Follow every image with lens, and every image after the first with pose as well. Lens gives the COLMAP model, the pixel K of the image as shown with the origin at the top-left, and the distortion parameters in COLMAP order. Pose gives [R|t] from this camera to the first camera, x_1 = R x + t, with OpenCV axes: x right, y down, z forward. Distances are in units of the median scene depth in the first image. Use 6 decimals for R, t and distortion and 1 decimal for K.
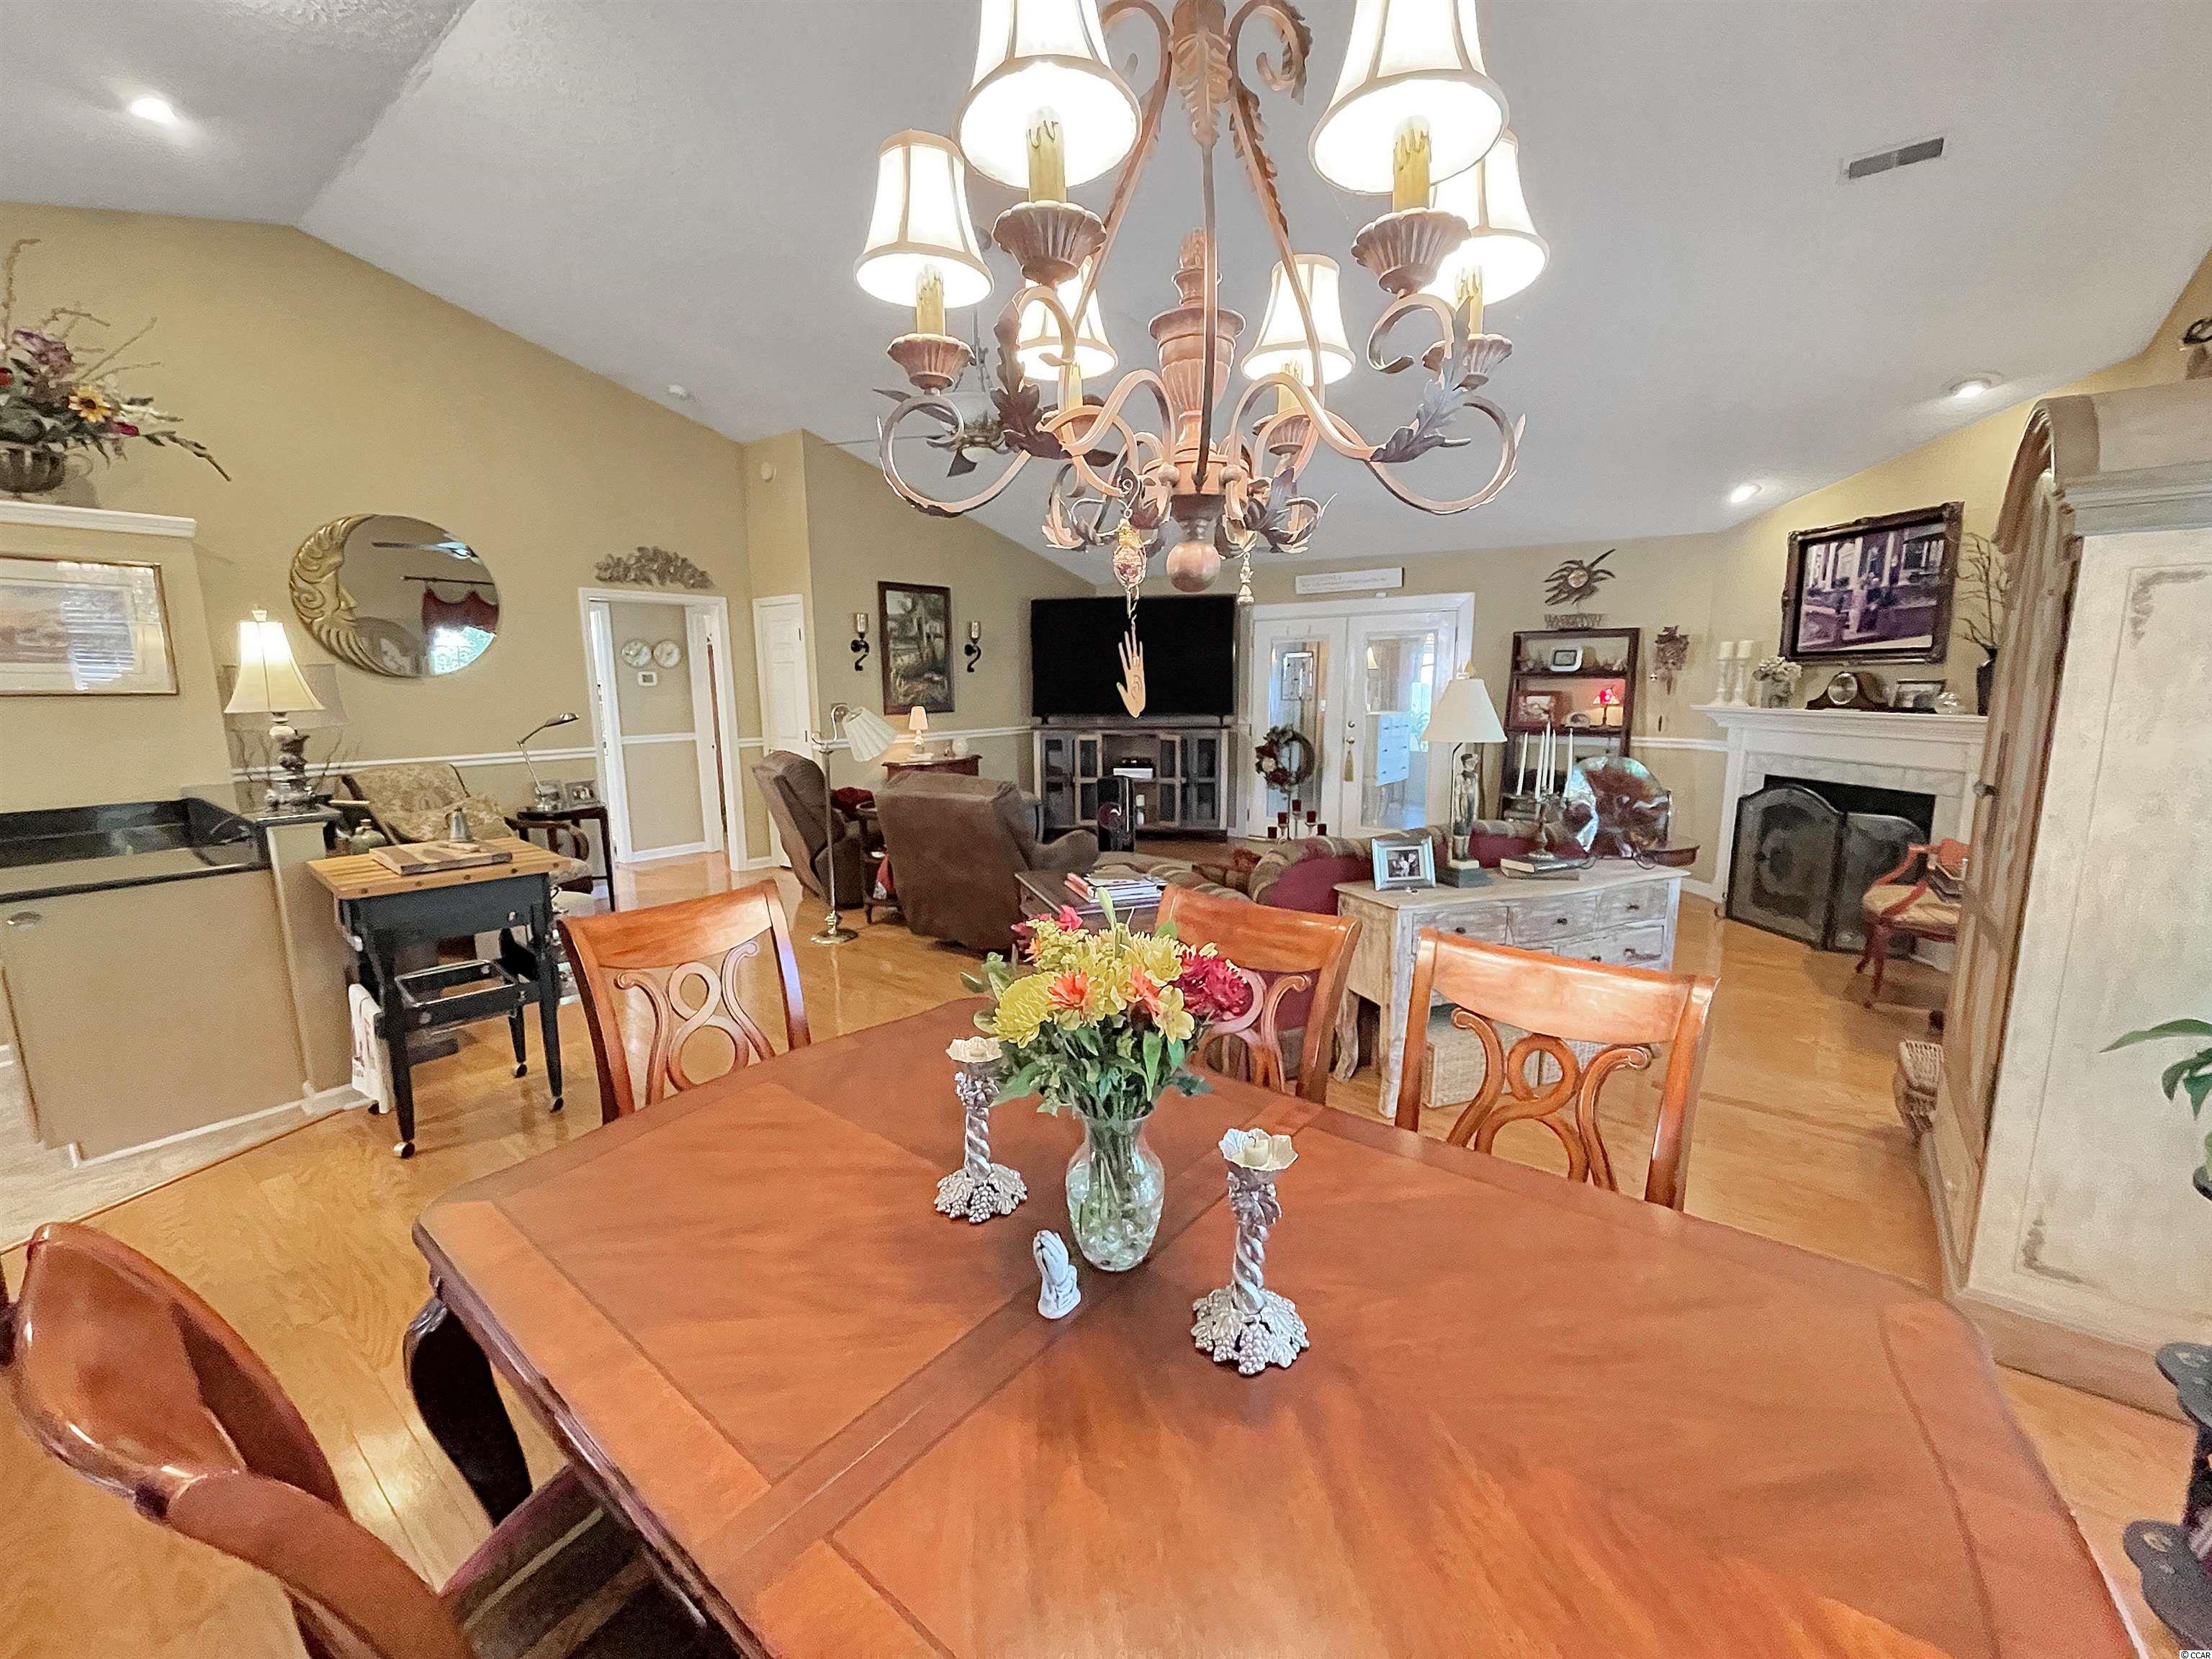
lens RADIAL K [[893.9, 0, 1100.4], [0, 893.9, 830.0], [0, 0, 1]] dist [0.000681, 0.000130]
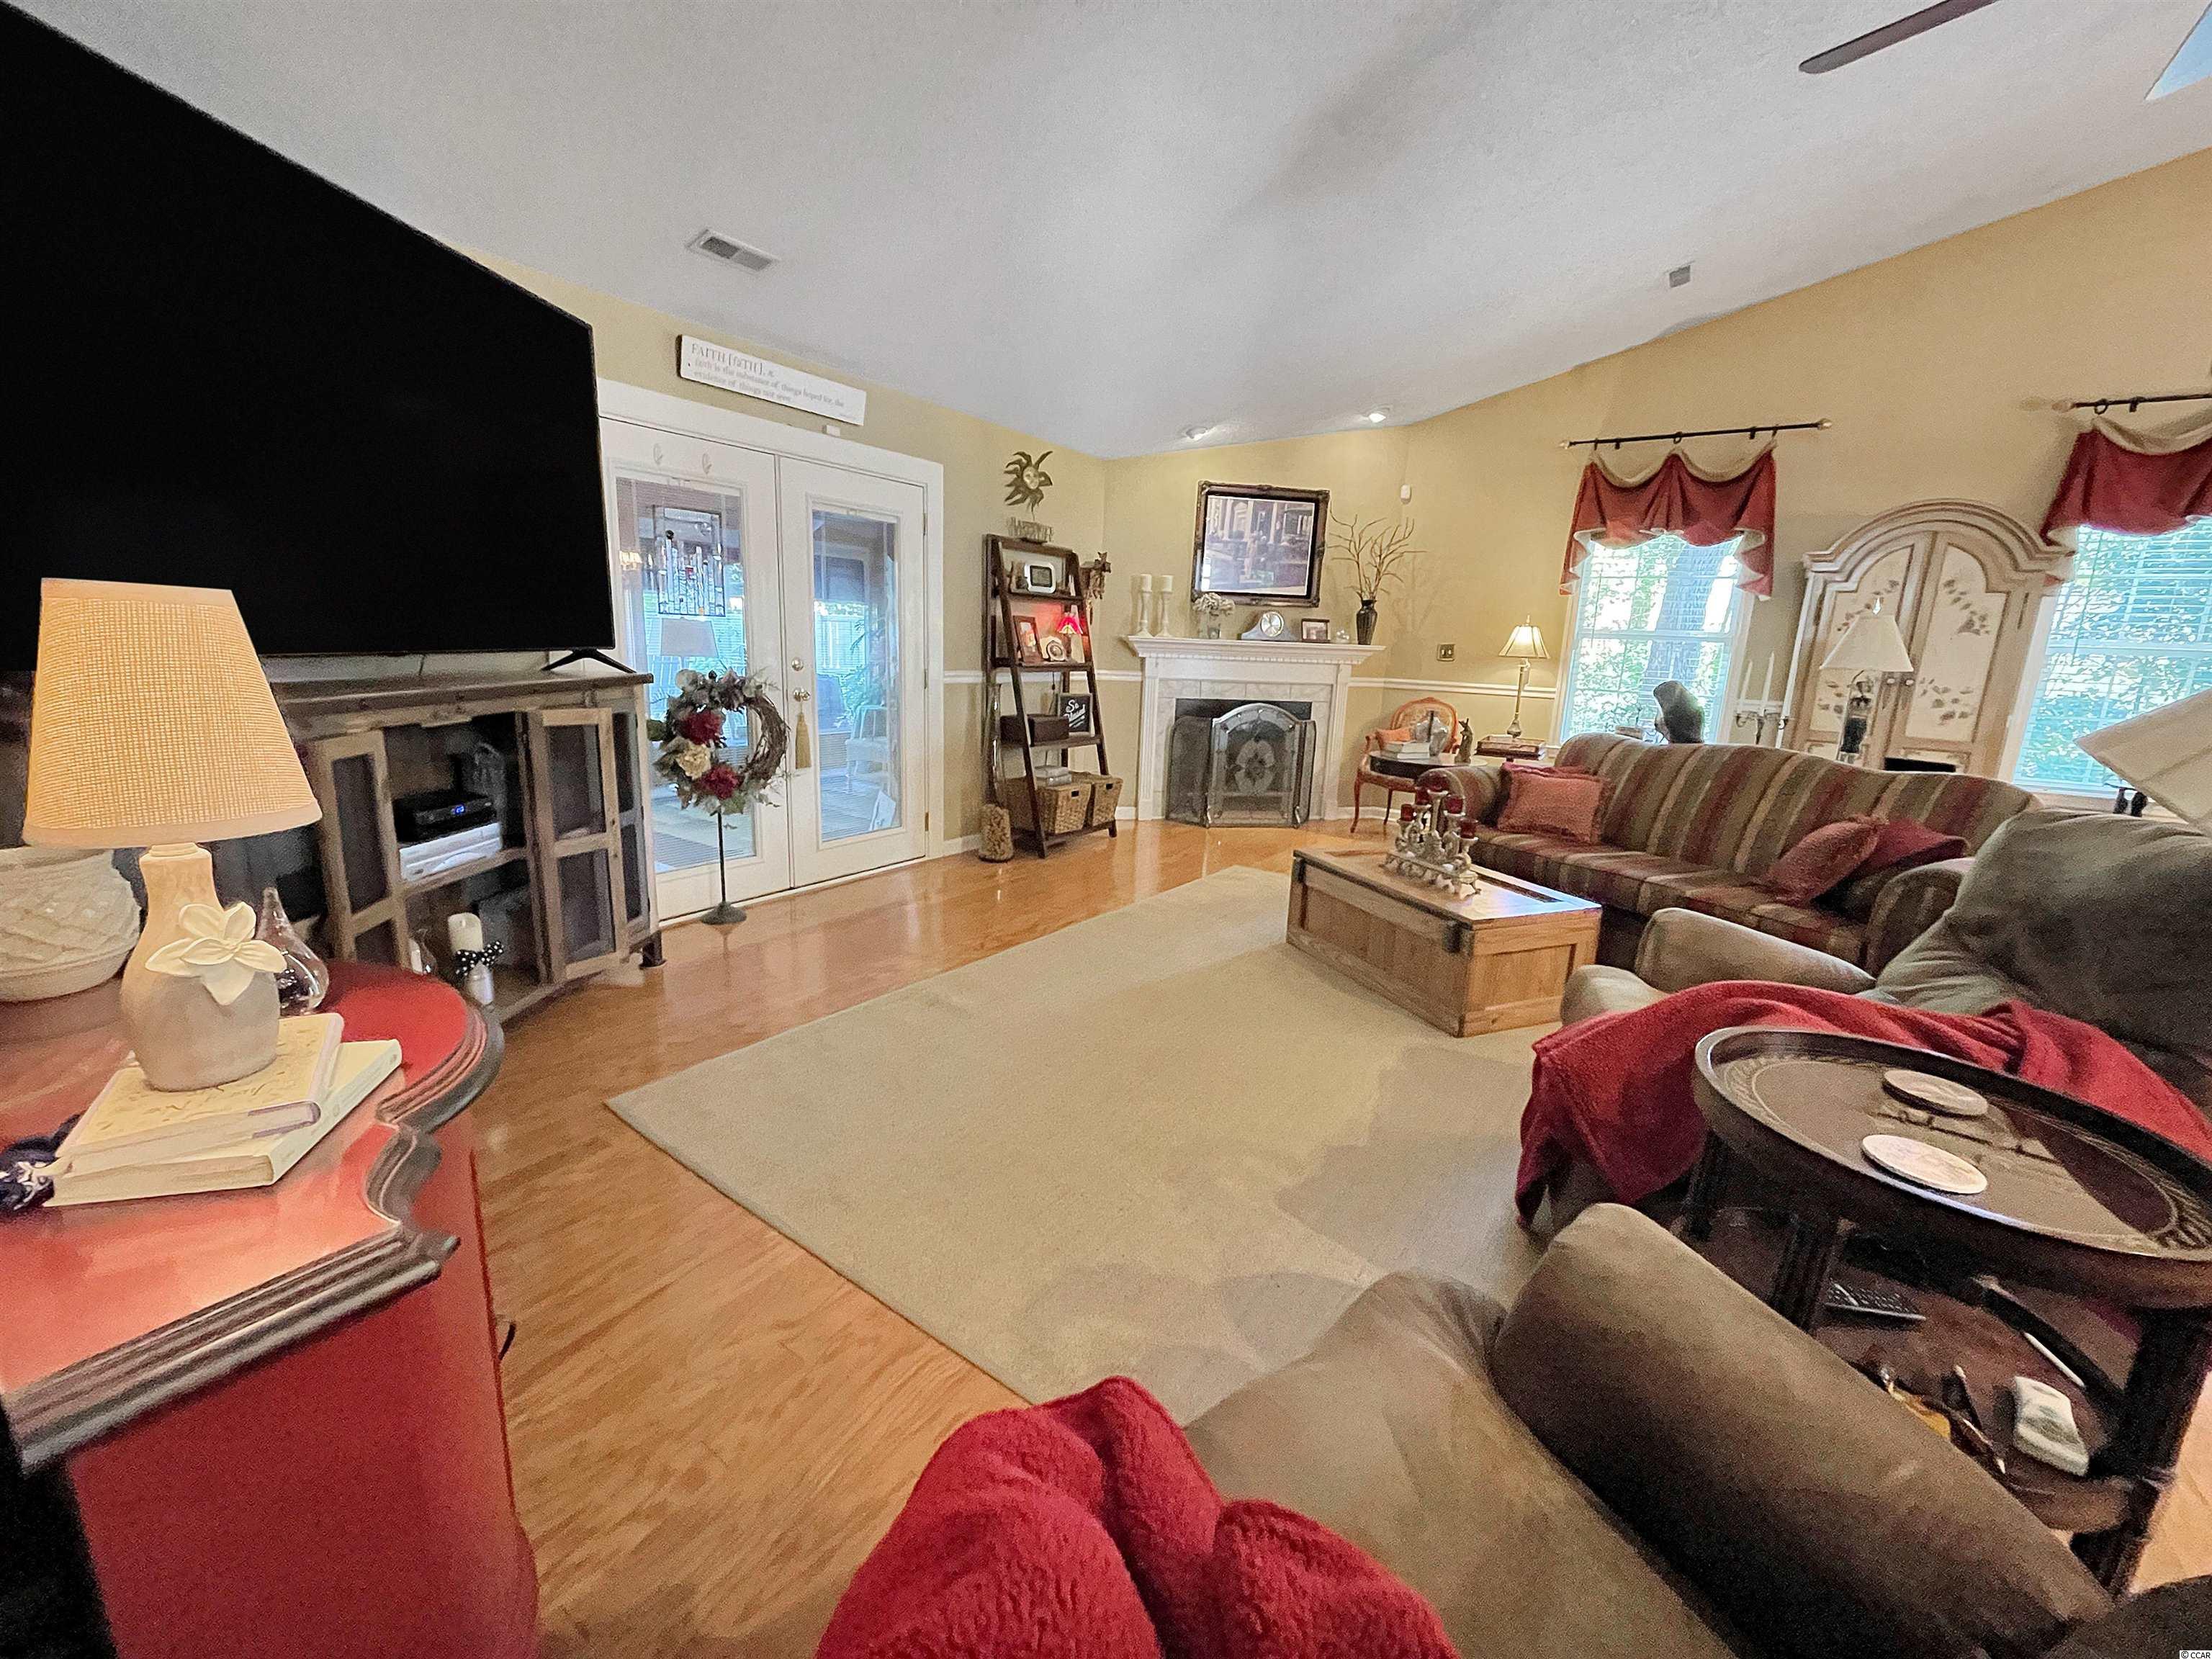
lens RADIAL K [[893.9, 0, 1100.4], [0, 893.9, 830.0], [0, 0, 1]] dist [0.000681, 0.000130]
pose [[-0.061015, -0.203426, 0.977187, -0.298670], [0.129625, 0.969106, 0.209837, -0.116244], [-0.989684, 0.139471, -0.032761, 0.890467]]
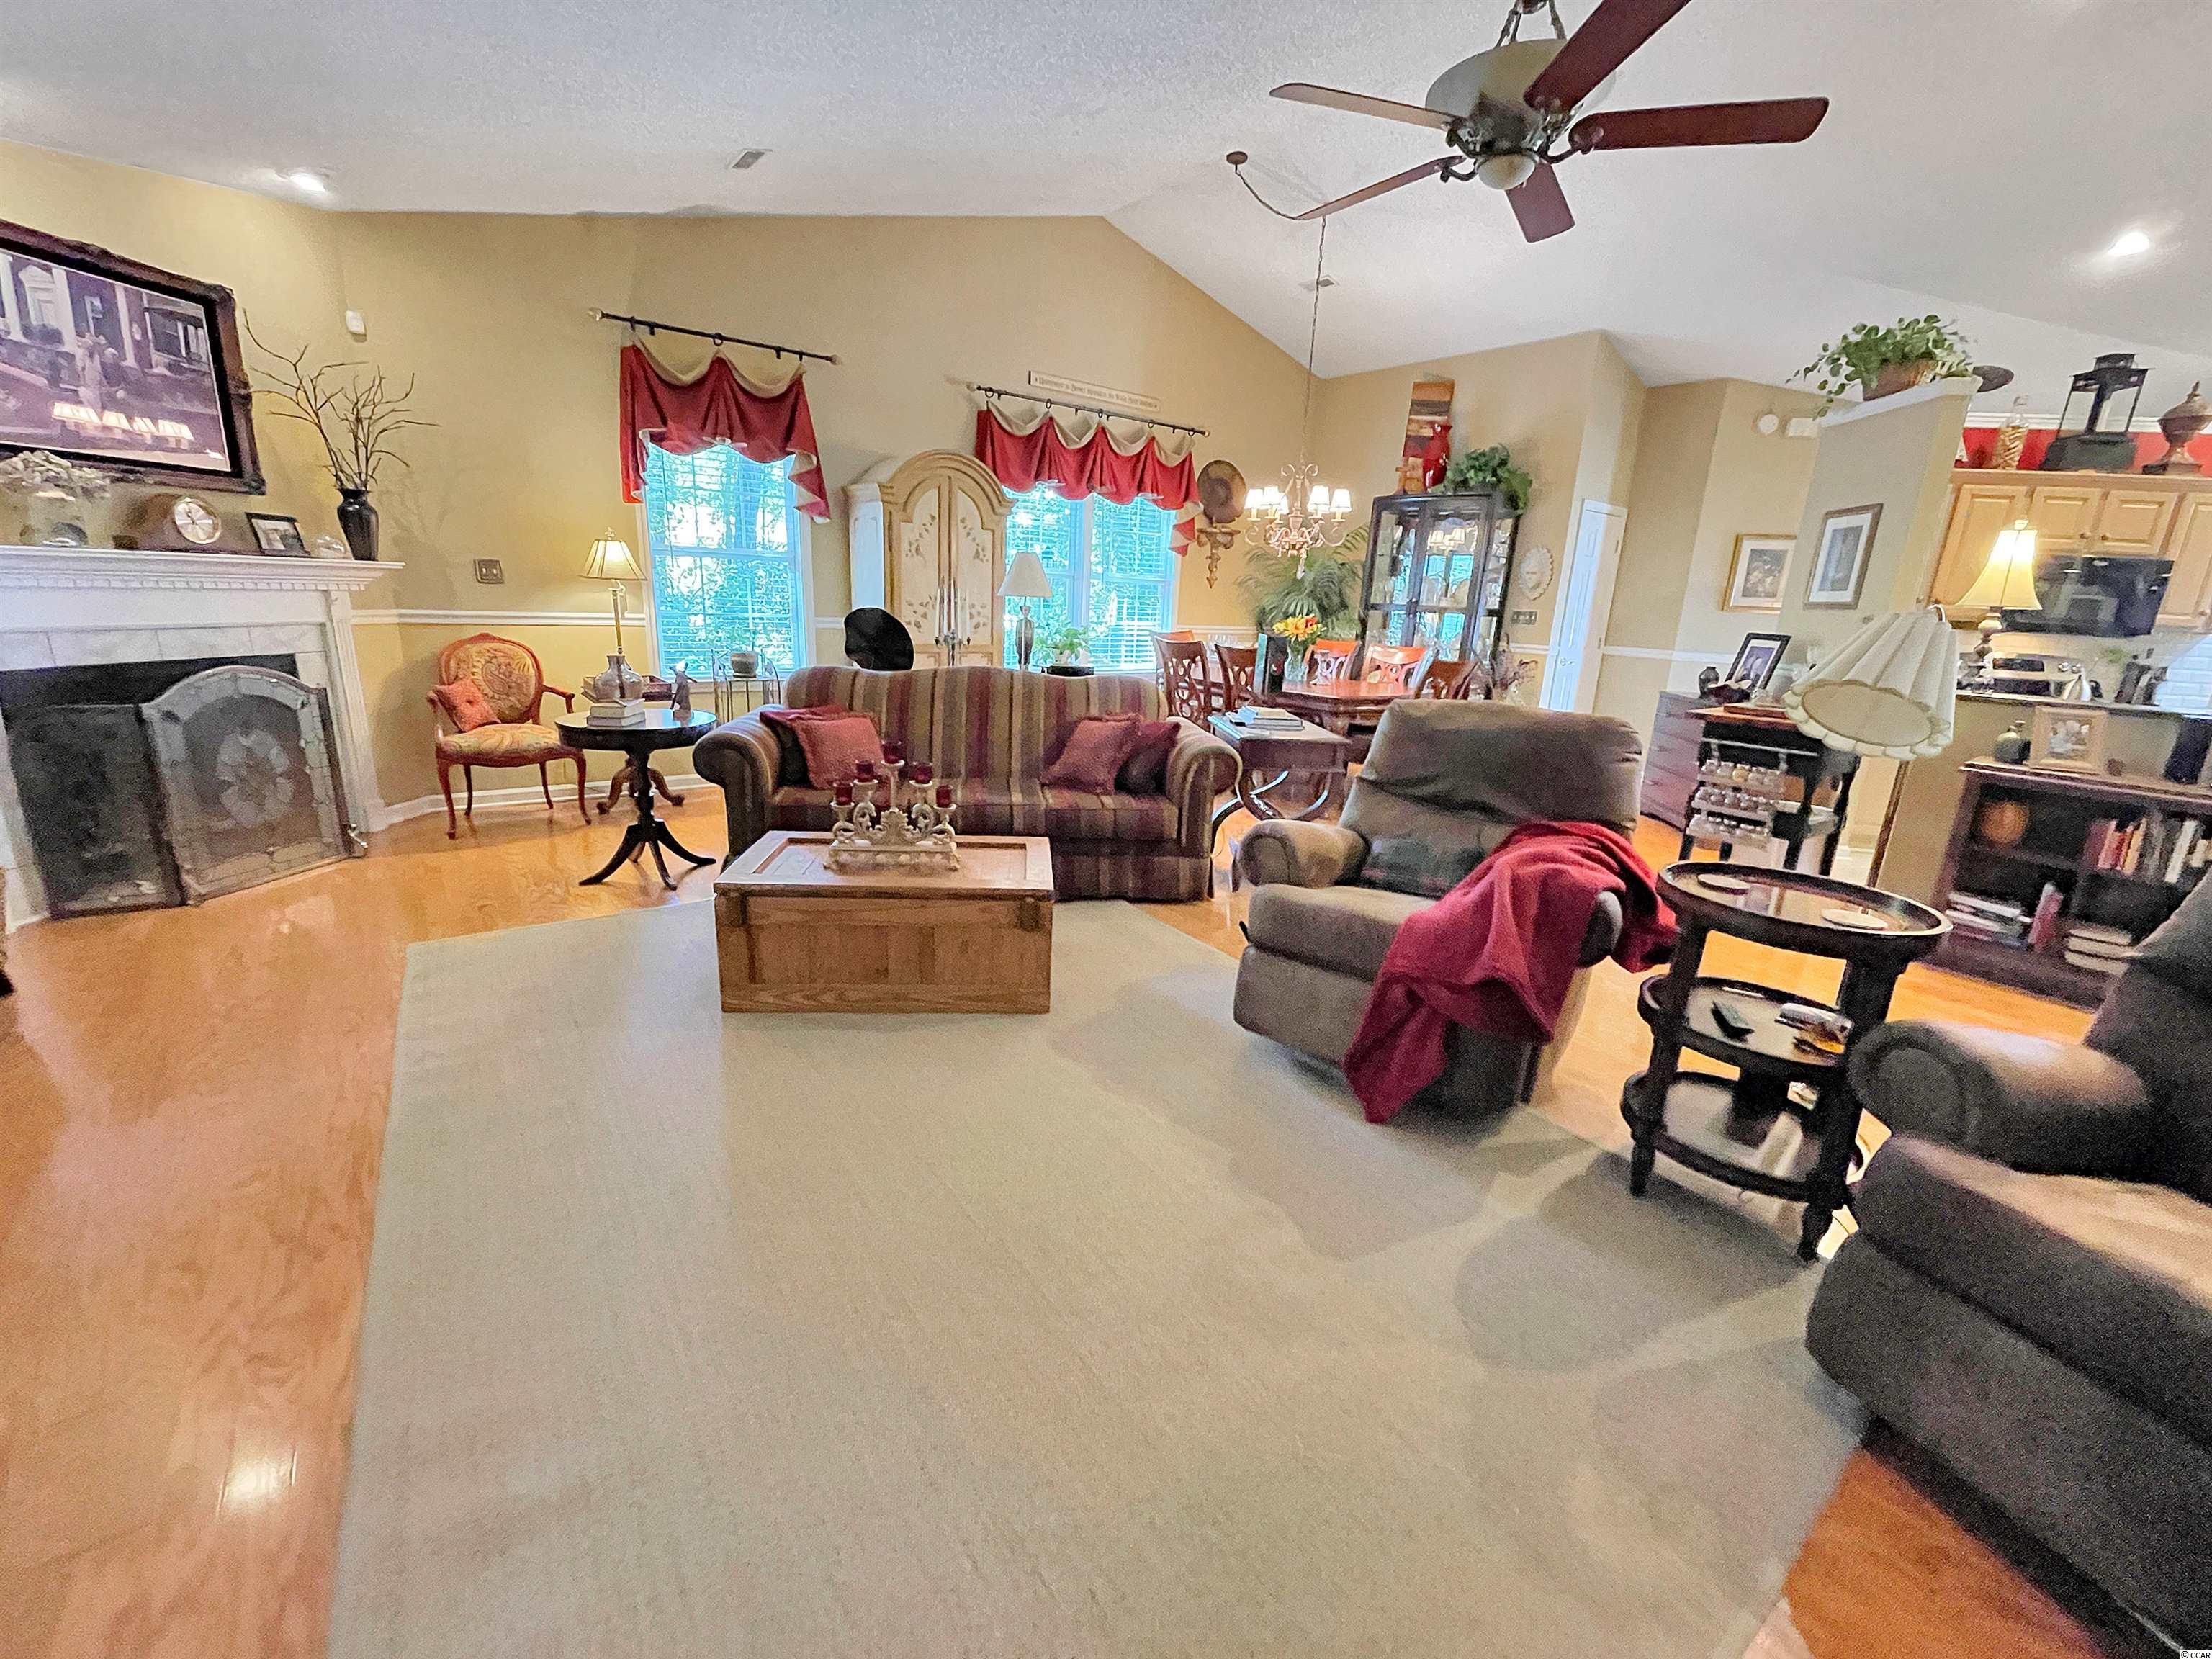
lens RADIAL K [[893.9, 0, 1100.4], [0, 893.9, 830.0], [0, 0, 1]] dist [0.000681, 0.000130]
pose [[-0.964654, -0.099925, 0.243841, -0.034312], [0.008884, 0.912460, 0.409070, -0.147147], [-0.263371, 0.396777, -0.879320, 1.030394]]
